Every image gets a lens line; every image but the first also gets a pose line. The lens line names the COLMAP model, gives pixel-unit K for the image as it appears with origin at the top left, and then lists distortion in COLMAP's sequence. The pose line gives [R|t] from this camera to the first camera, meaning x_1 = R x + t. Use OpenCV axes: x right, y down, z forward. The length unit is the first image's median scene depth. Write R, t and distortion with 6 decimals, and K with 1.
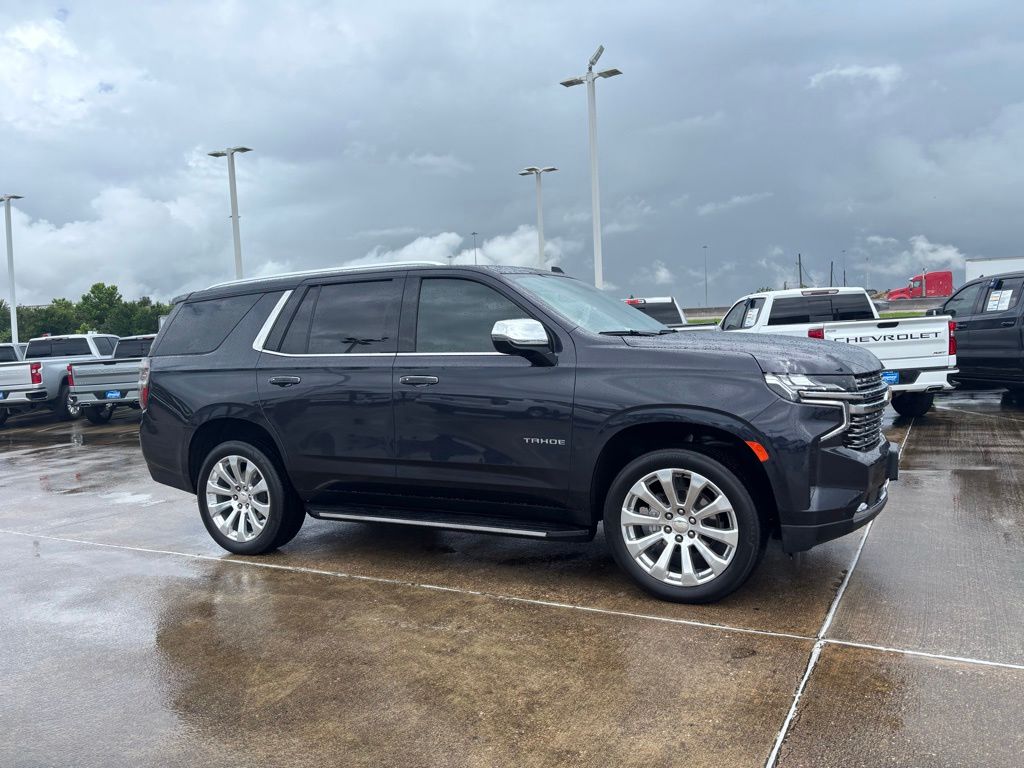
lens RADIAL K [[770.4, 0, 522.0], [0, 770.4, 367.4], [0, 0, 1]] dist [0.033561, -0.031359]
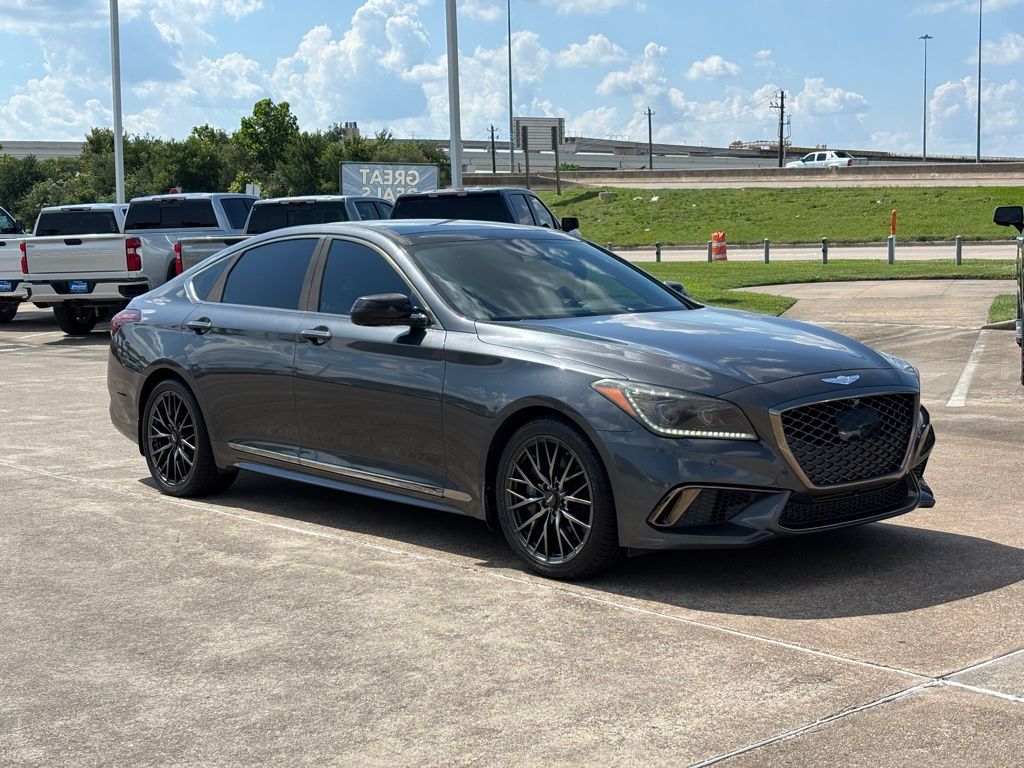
lens RADIAL K [[1543.2, 0, 522.6], [0, 1543.2, 378.9], [0, 0, 1]] dist [0.124076, 0.000000]
pose [[0.940876, 0.059986, -0.333397, 0.315915], [-0.035515, 0.996240, 0.079020, -0.009279], [0.336884, -0.062508, 0.939469, -0.275295]]
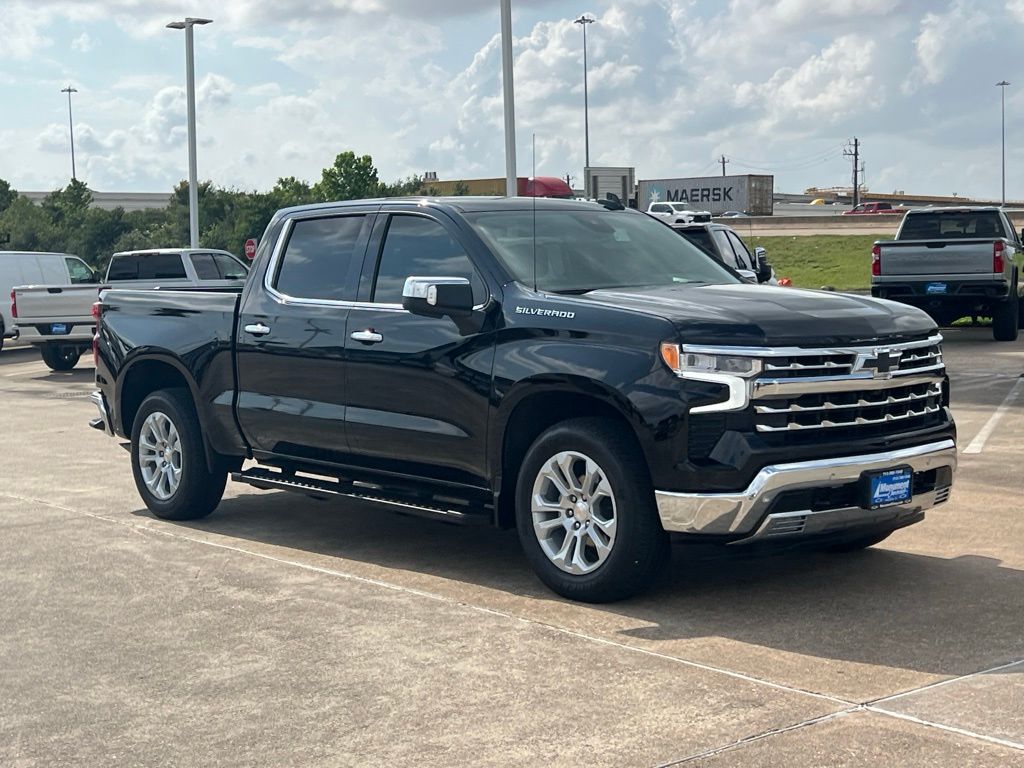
lens RADIAL K [[1537.2, 0, 533.3], [0, 1537.2, 362.3], [0, 0, 1]] dist [0.111857, 0.000000]
pose [[0.925004, 0.046192, -0.377138, 0.418564], [-0.033387, 0.998625, 0.040422, -0.019999], [0.378487, -0.024799, 0.925275, -0.326796]]
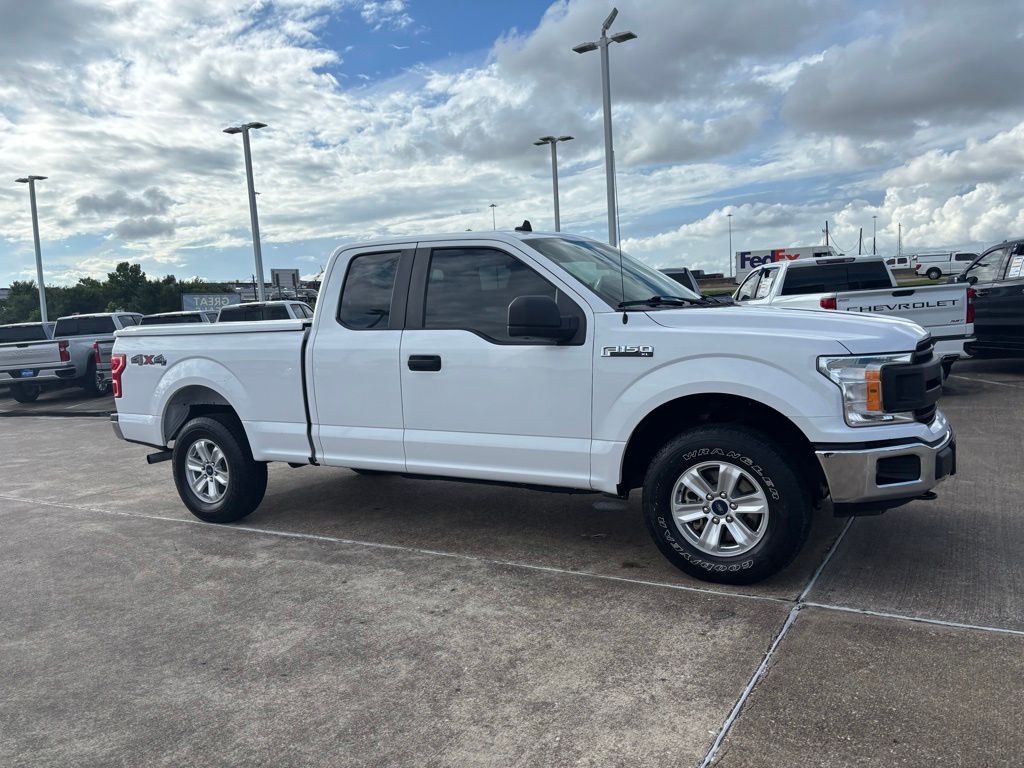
lens RADIAL K [[772.8, 0, 509.1], [0, 772.8, 382.3], [0, 0, 1]] dist [0.031044, -0.025458]
pose [[0.998956, -0.008242, -0.044937, 0.031636], [0.010624, 0.998537, 0.053023, 0.000869], [0.044435, -0.053445, 0.997582, -0.018243]]
